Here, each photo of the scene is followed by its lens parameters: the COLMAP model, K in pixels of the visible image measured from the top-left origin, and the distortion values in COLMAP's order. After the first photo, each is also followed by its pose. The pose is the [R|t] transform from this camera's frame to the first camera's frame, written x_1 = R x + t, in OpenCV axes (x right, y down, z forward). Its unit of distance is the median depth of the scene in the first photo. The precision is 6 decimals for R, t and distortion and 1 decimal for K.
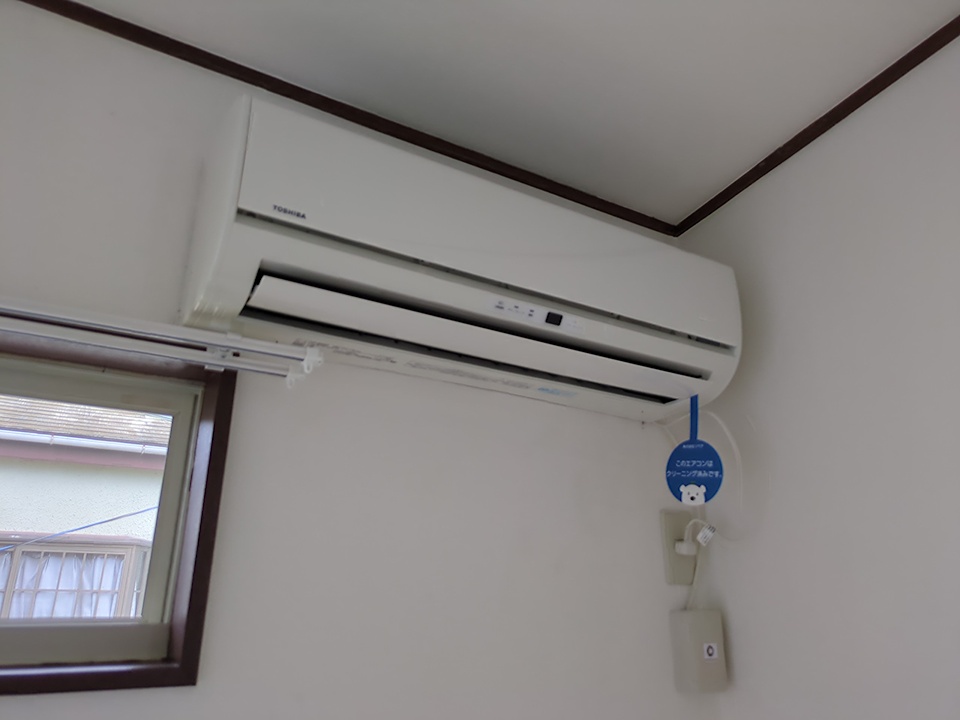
lens RADIAL K [[727.8, 0, 477.5], [0, 727.8, 340.2], [0, 0, 1]] dist [0.001196, -0.001981]
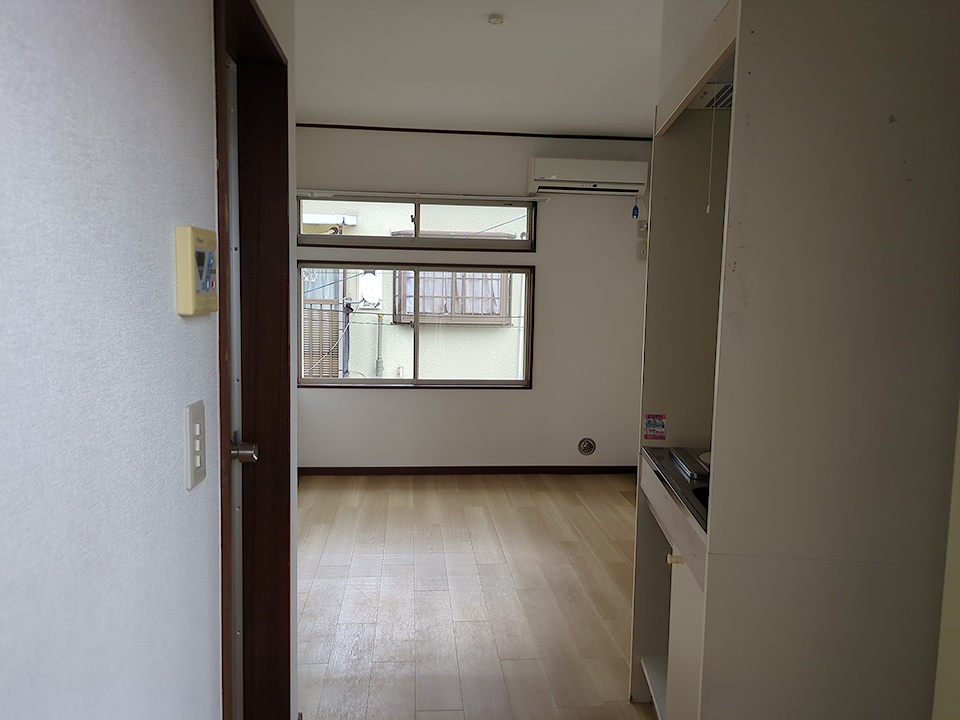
lens RADIAL K [[657.9, 0, 480.0], [0, 657.9, 360.0], [0, 0, 1]] dist [0.000880, -0.000338]
pose [[0.903130, 0.057415, -0.425510, 1.191398], [0.135939, 0.901805, 0.410206, -0.785691], [0.407279, -0.428313, 0.806642, -3.019352]]
